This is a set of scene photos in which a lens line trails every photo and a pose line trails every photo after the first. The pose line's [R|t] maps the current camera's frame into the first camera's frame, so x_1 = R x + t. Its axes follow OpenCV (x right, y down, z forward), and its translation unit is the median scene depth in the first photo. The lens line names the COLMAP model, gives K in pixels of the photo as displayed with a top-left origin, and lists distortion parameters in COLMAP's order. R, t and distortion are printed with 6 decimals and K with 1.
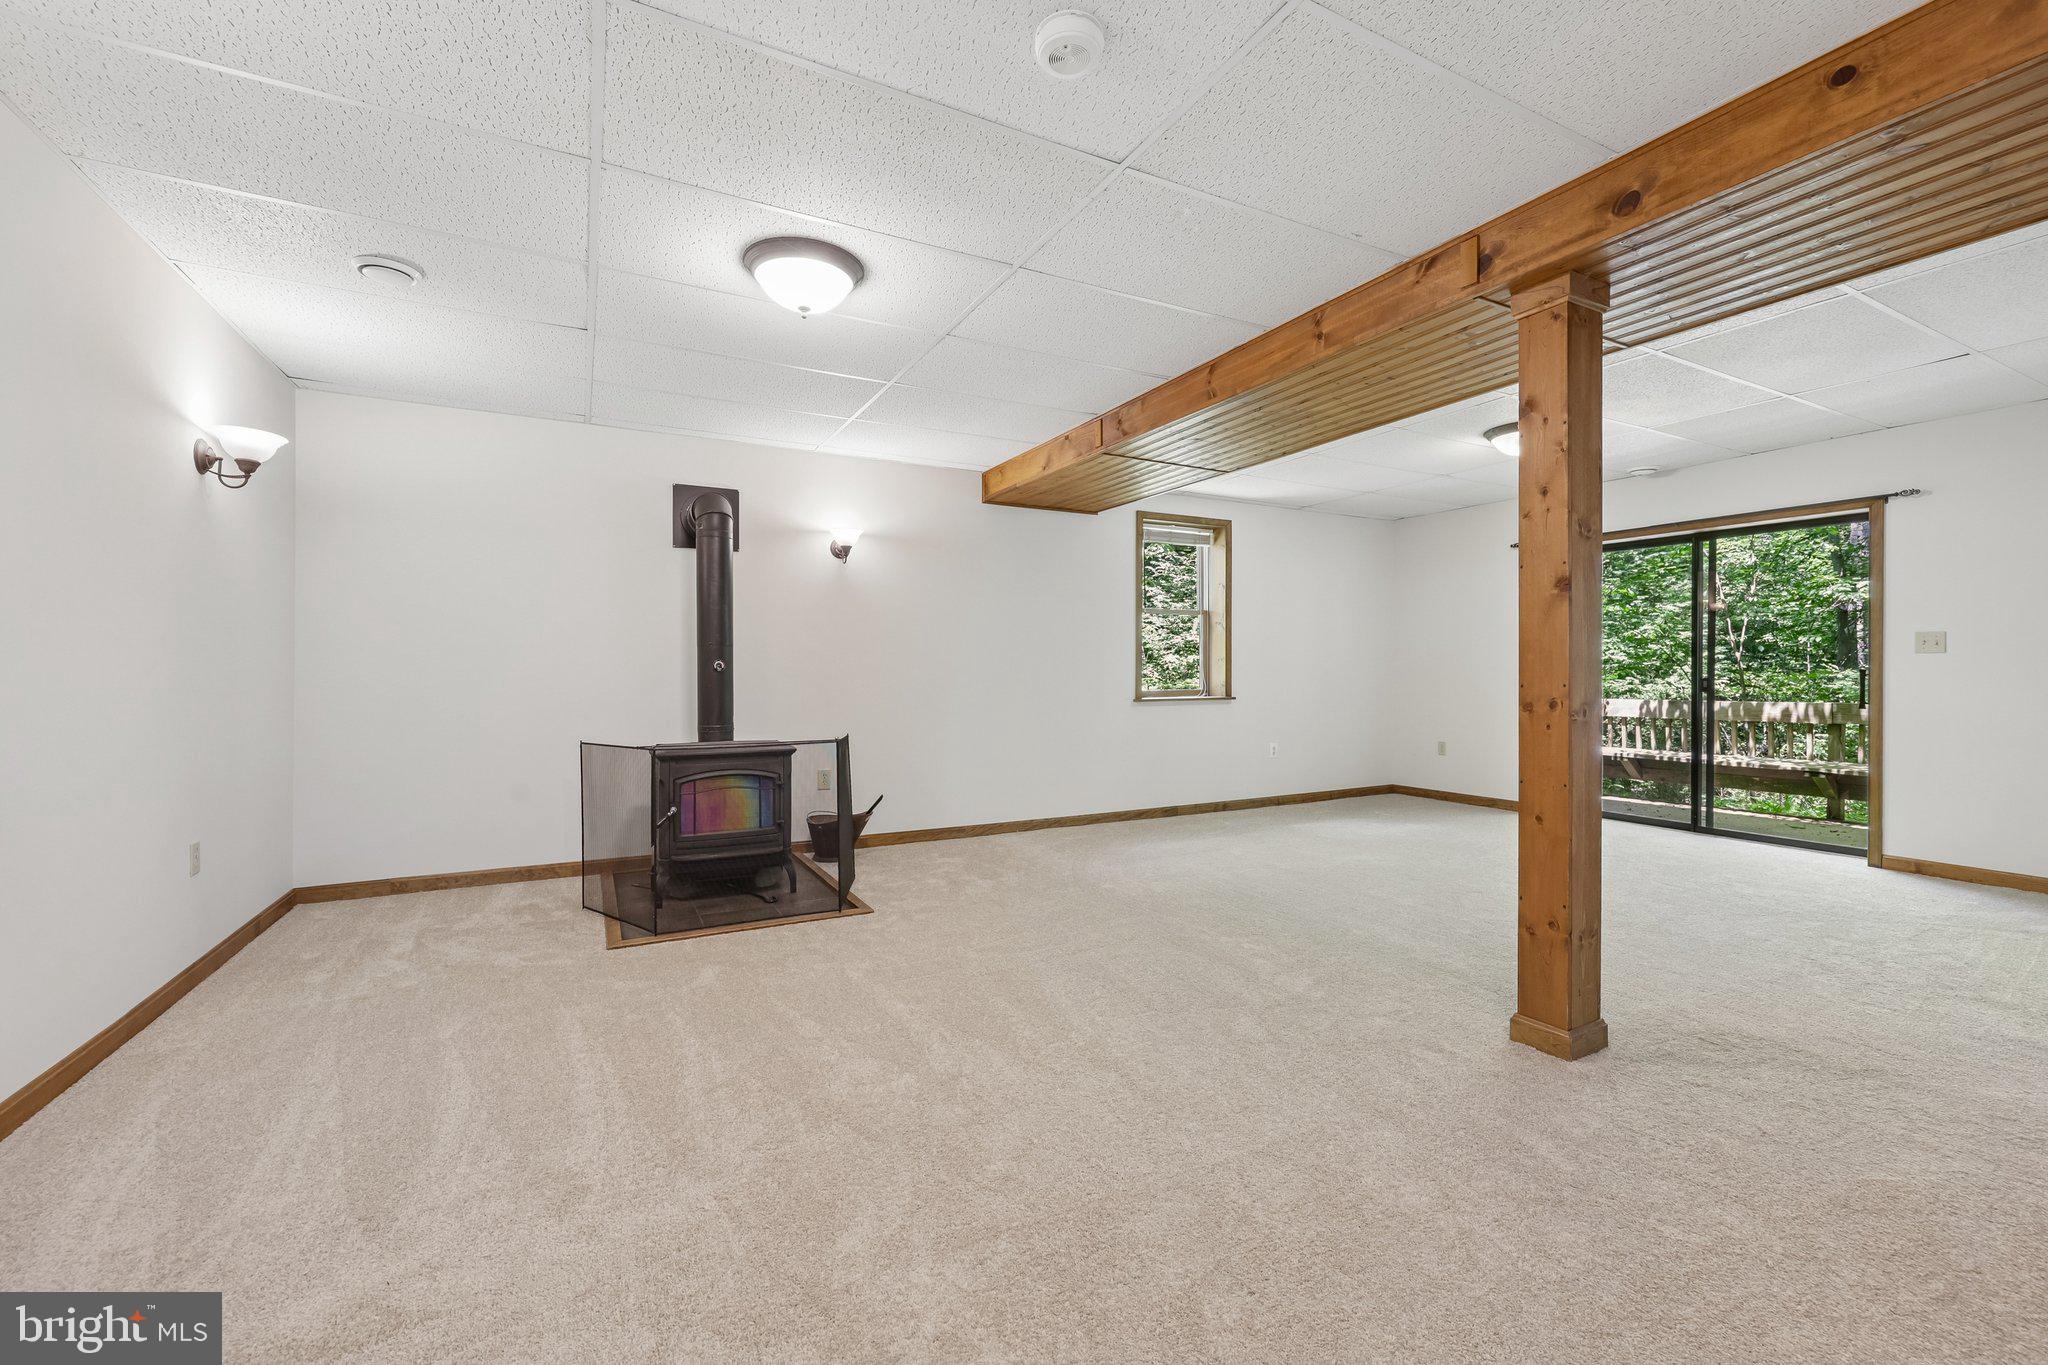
lens RADIAL K [[824.4, 0, 1014.6], [0, 824.4, 673.7], [0, 0, 1]] dist [0.000612, -0.000102]
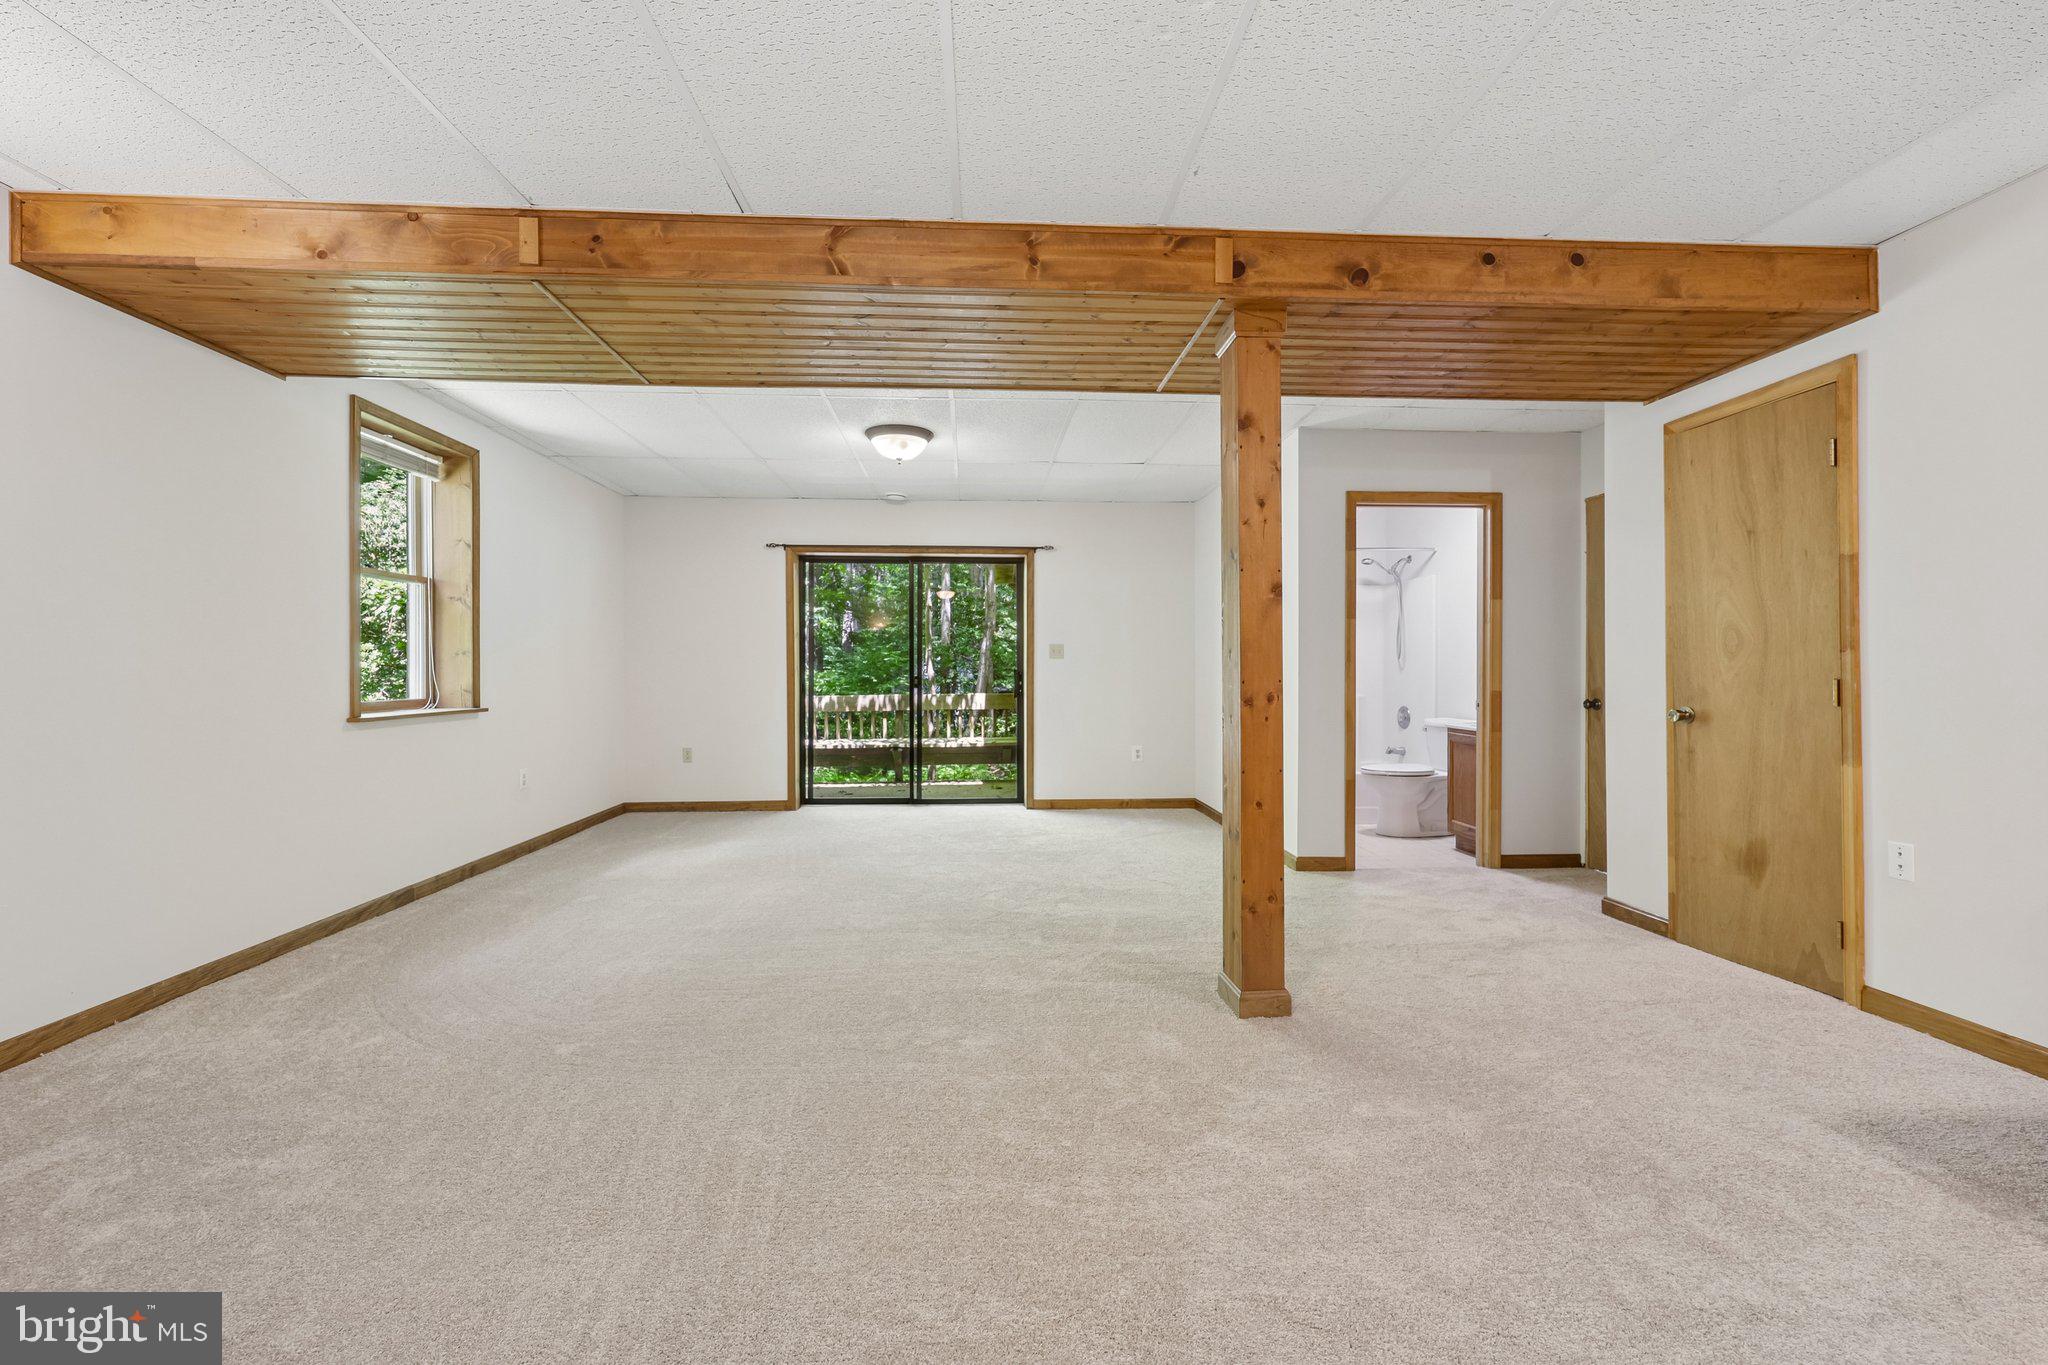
lens RADIAL K [[824.4, 0, 1014.6], [0, 824.4, 673.7], [0, 0, 1]] dist [0.000612, -0.000102]
pose [[0.410347, -0.002671, 0.911926, -0.241850], [0.003782, 0.999992, 0.001227, 0.000776], [-0.911922, 0.002945, 0.410354, 0.423378]]
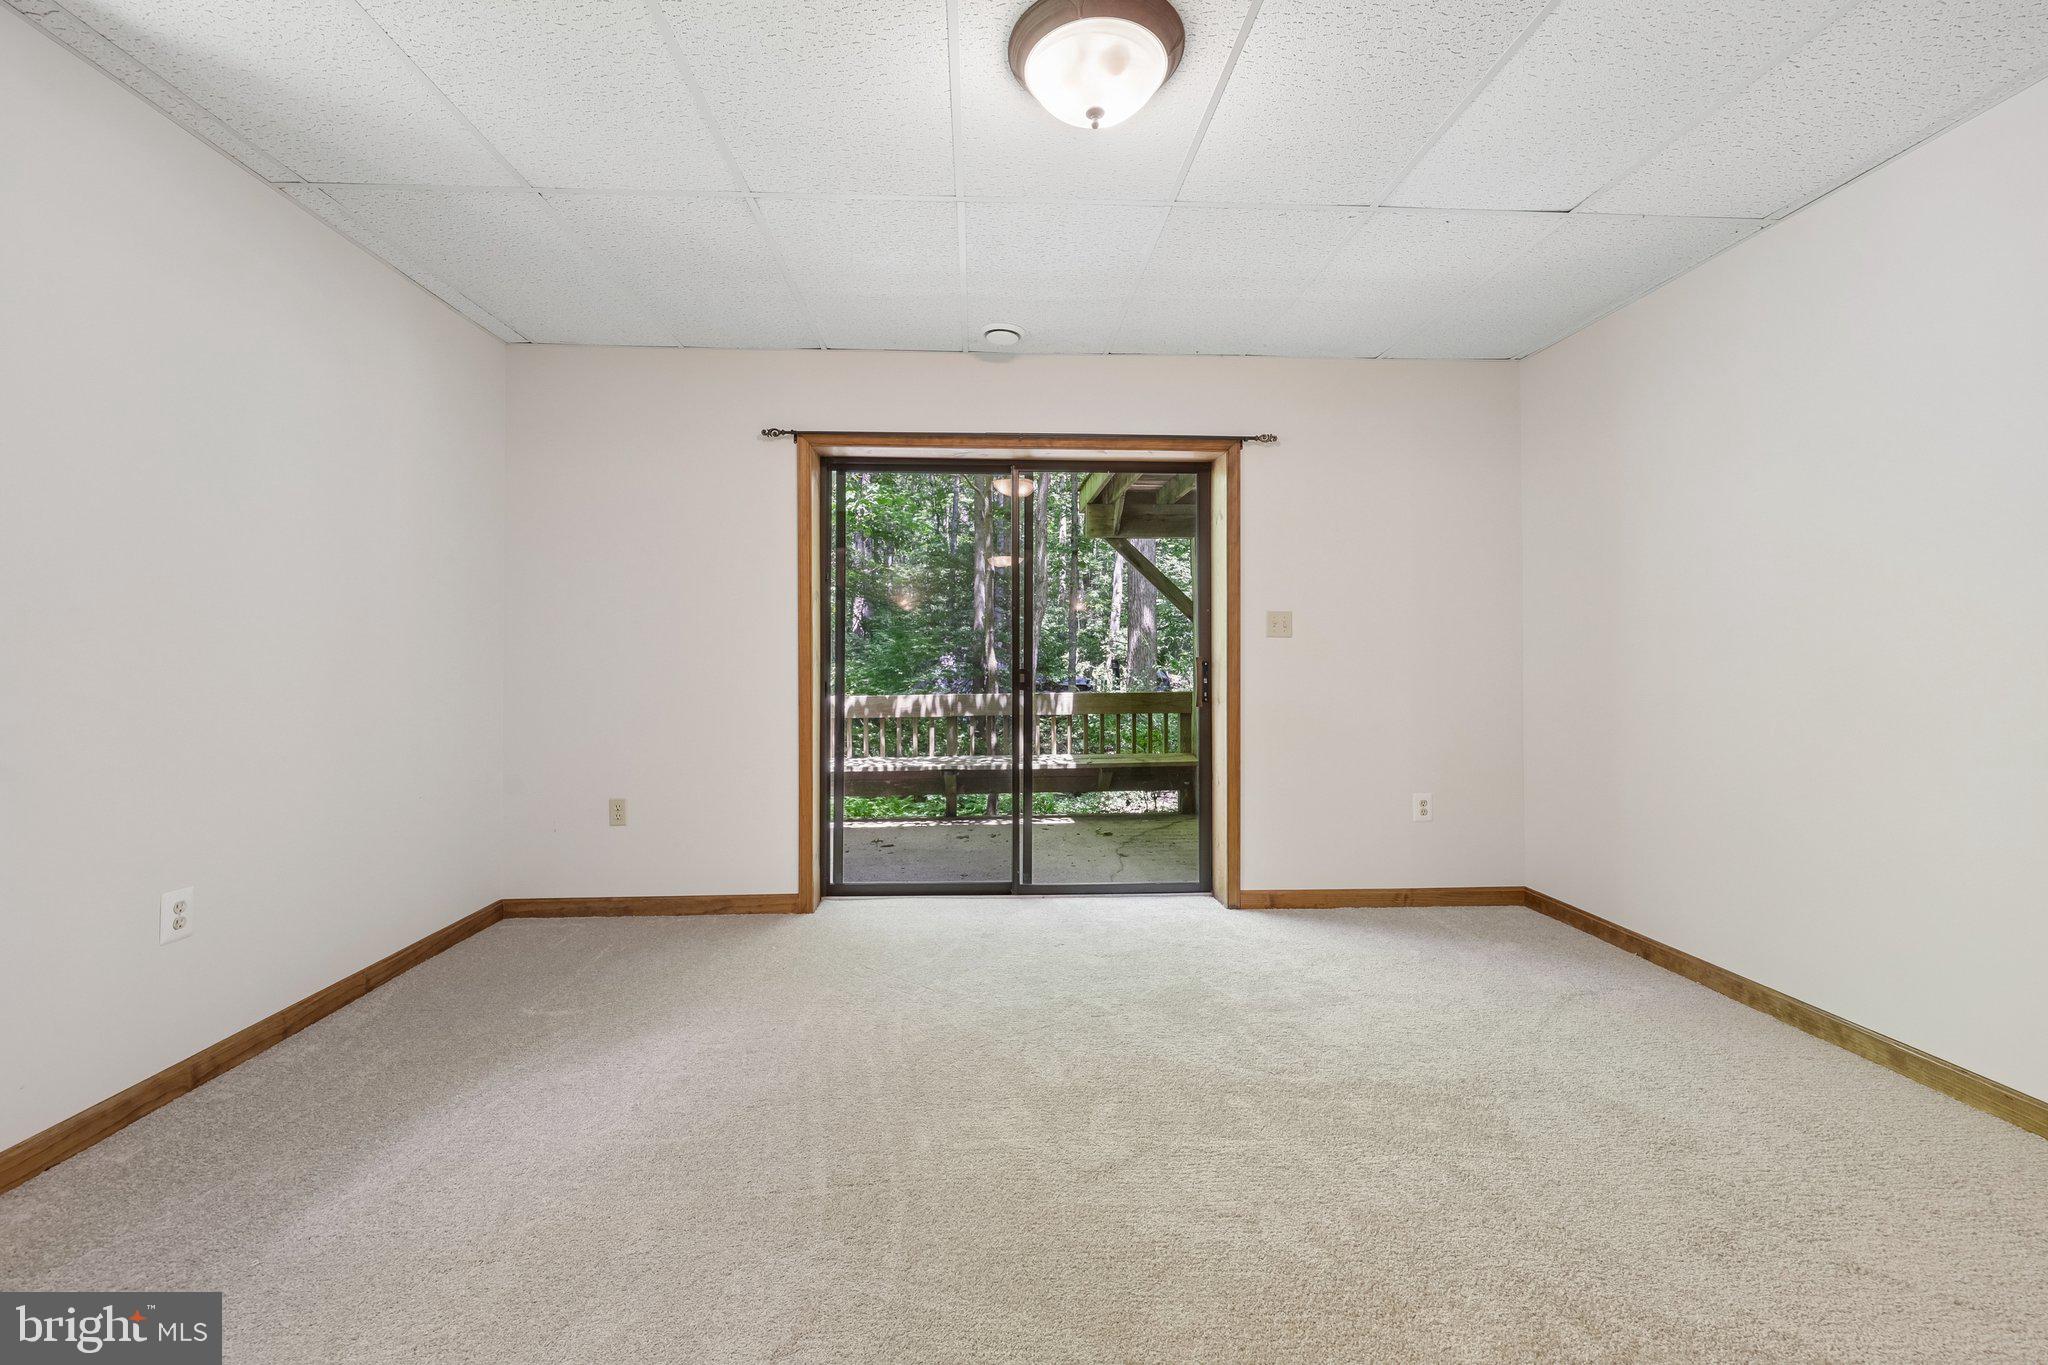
lens RADIAL K [[846.9, 0, 1017.3], [0, 846.9, 654.5], [0, 0, 1]] dist [0.019882, 0.000072]
pose [[0.419111, 0.007183, 0.907907, 0.211494], [0.003815, 0.999946, -0.009673, 0.000049], [-0.907927, 0.007517, 0.419061, 0.806424]]
